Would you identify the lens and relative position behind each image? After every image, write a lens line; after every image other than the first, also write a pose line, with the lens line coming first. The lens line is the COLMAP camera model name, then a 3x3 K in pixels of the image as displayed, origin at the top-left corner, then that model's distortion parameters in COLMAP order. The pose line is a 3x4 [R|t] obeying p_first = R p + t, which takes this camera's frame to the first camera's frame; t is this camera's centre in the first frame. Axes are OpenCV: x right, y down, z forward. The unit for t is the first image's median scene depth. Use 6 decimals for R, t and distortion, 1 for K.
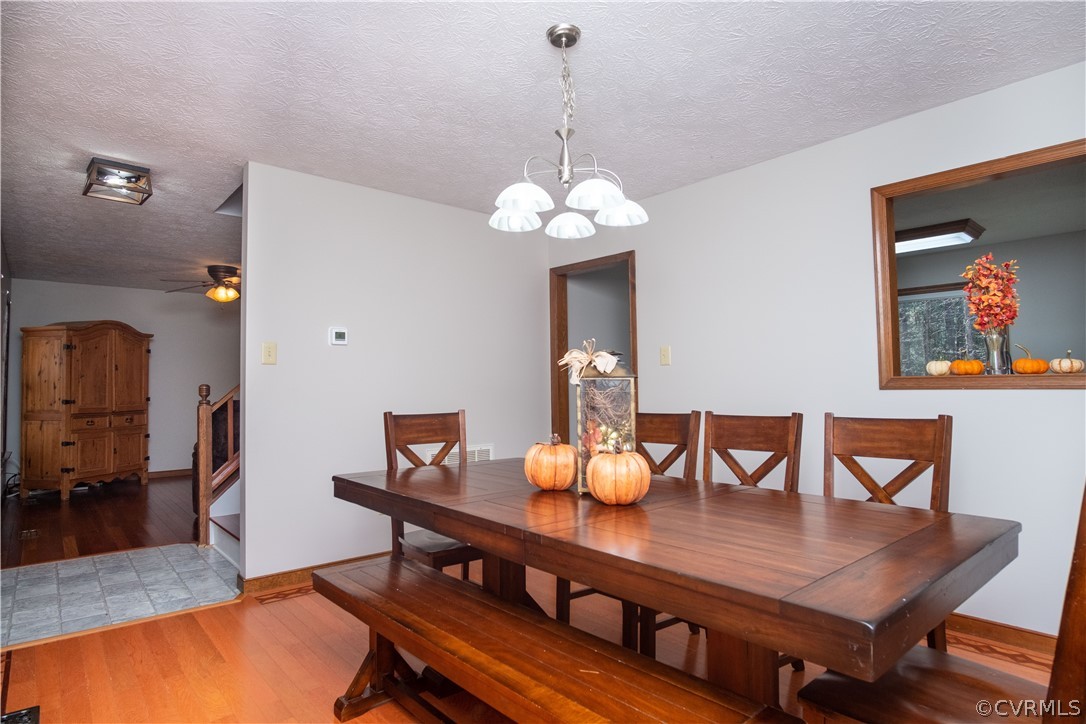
lens RADIAL K [[588.1, 0, 549.3], [0, 588.1, 361.9], [0, 0, 1]] dist [-0.029284, 0.000787]
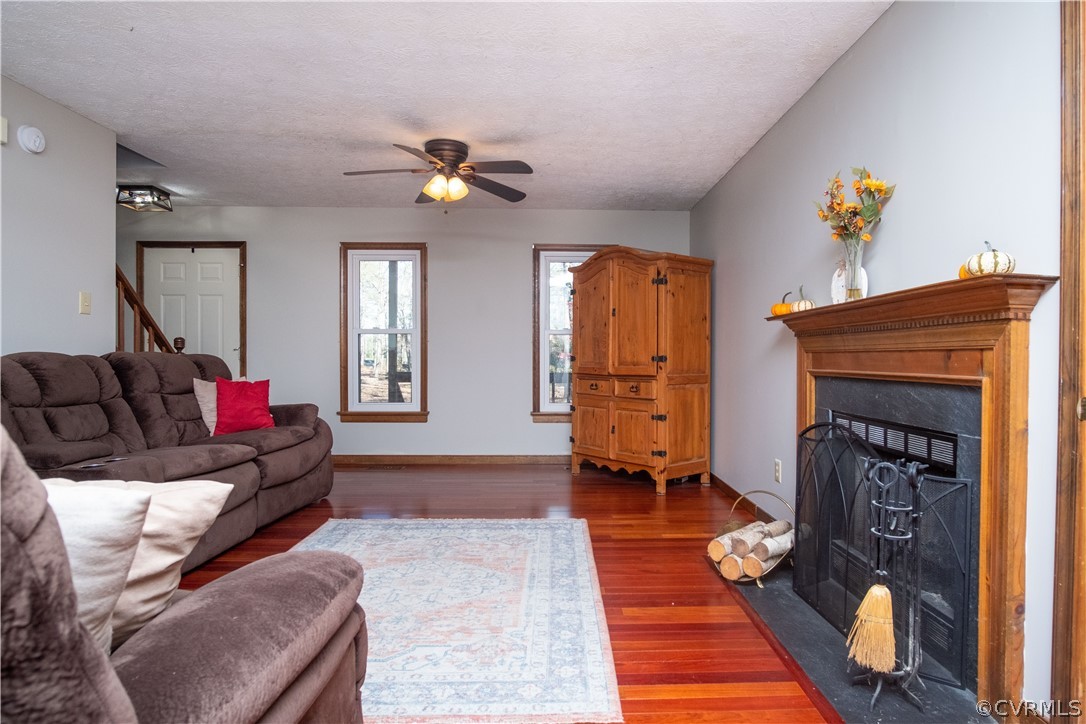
lens RADIAL K [[588.1, 0, 549.3], [0, 588.1, 361.9], [0, 0, 1]] dist [-0.029284, 0.000787]
pose [[-0.699984, 0.013707, -0.714027, -0.197229], [0.033739, 0.999334, -0.013892, 0.081737], [0.713361, -0.033814, -0.699980, 1.509111]]
